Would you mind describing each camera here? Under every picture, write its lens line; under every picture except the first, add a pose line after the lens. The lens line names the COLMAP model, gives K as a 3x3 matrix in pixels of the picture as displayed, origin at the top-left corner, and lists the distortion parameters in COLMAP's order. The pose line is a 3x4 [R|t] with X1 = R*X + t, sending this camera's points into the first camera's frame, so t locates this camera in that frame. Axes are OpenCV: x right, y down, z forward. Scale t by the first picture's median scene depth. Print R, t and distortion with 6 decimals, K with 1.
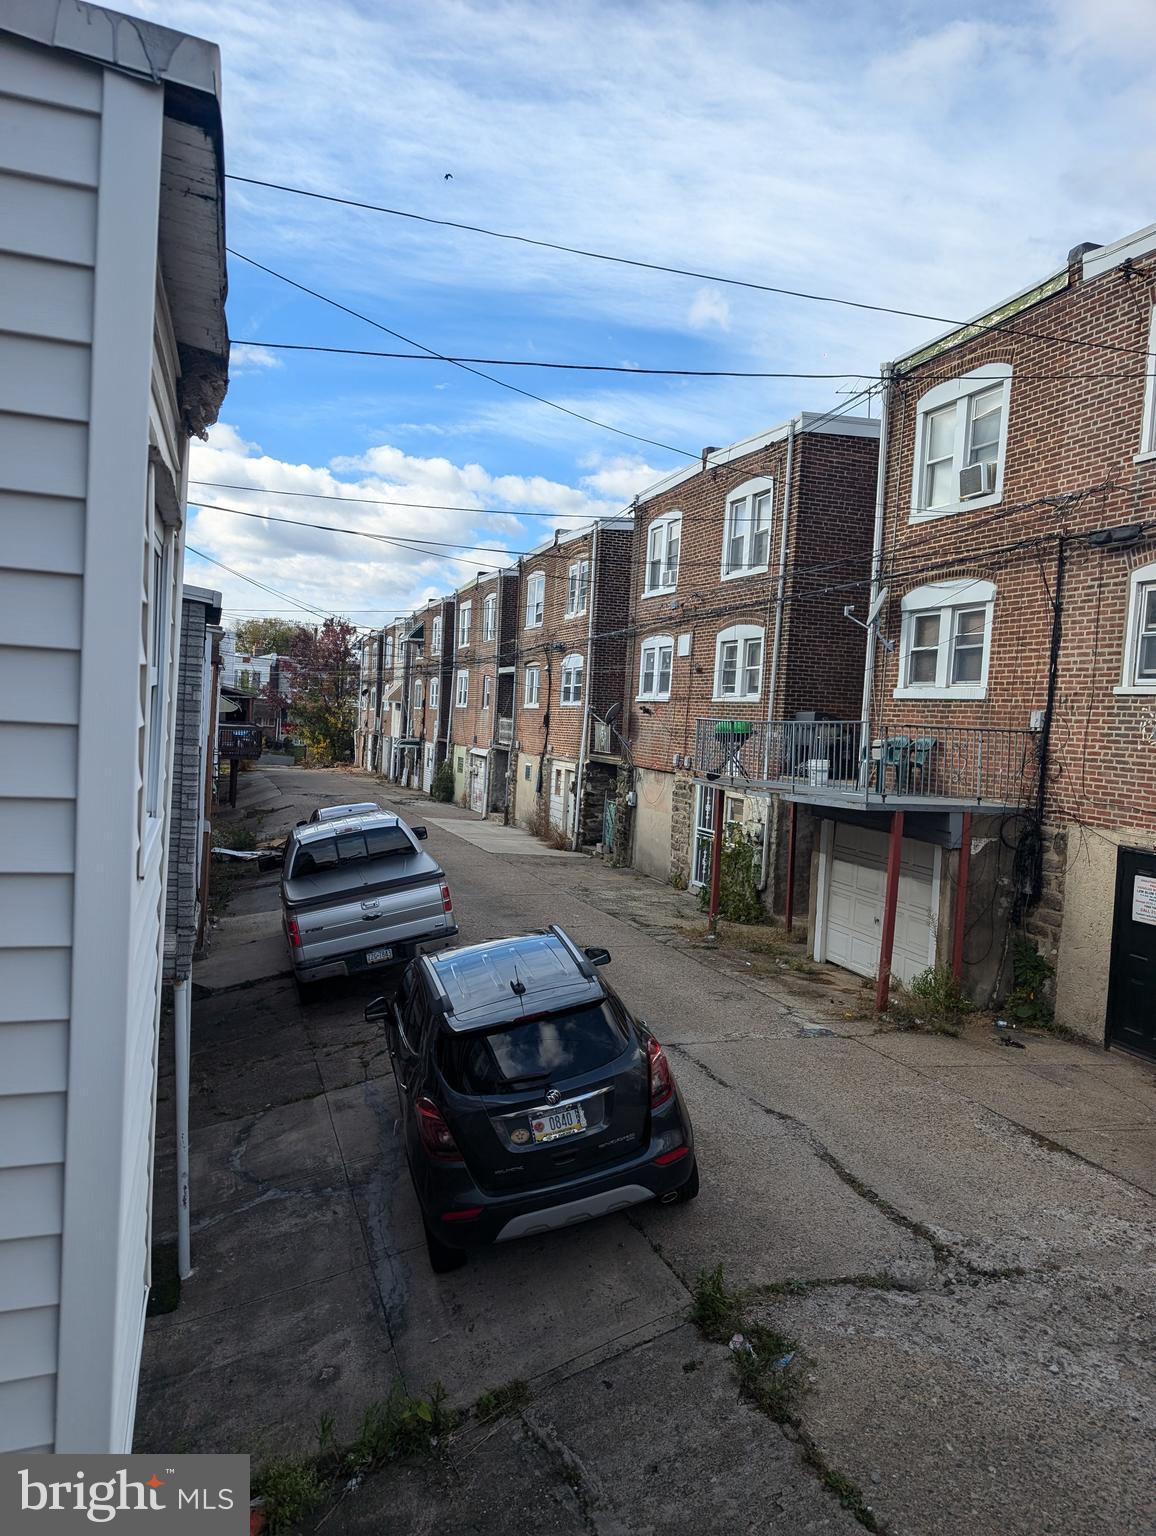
lens RADIAL K [[1031.9, 0, 578.0], [0, 1031.9, 768.0], [0, 0, 1]] dist [0.003571, -0.000586]
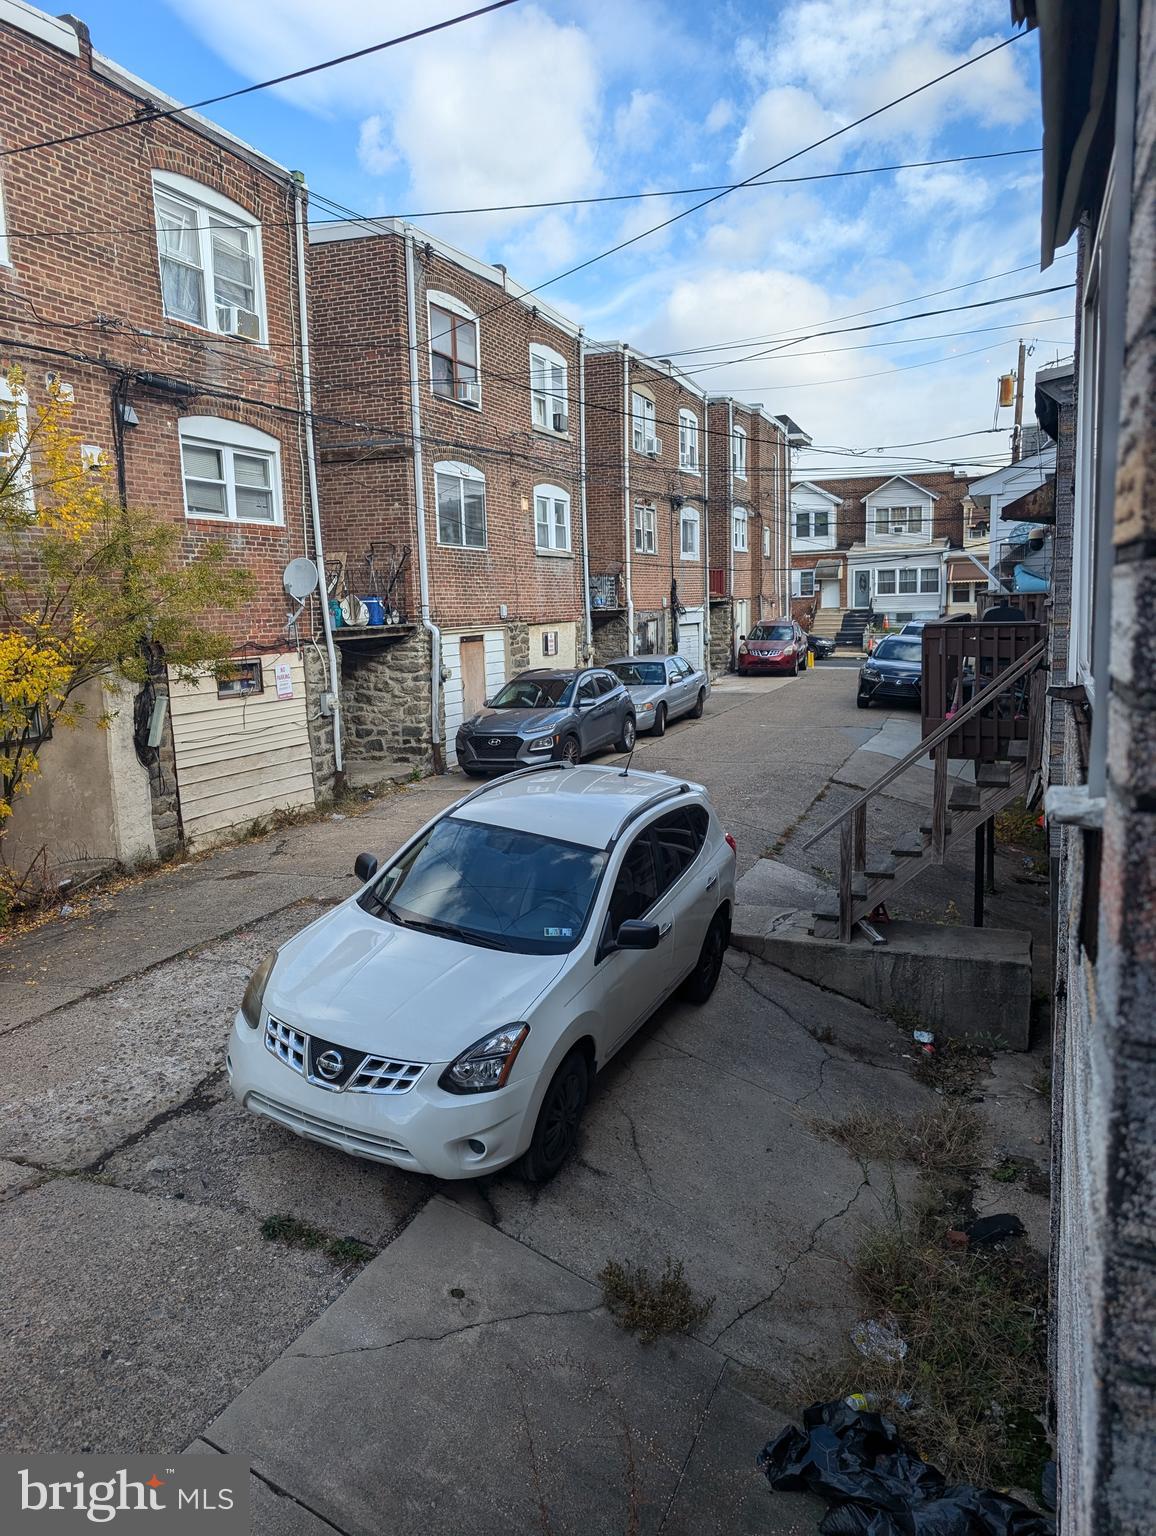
lens RADIAL K [[1134.1, 0, 565.6], [0, 1134.1, 759.3], [0, 0, 1]] dist [0.012768, -0.010707]
pose [[-0.753194, -0.115897, 0.647508, -0.644377], [0.021943, 0.979382, 0.200824, -0.093892], [-0.657433, 0.165468, -0.735121, 1.877820]]
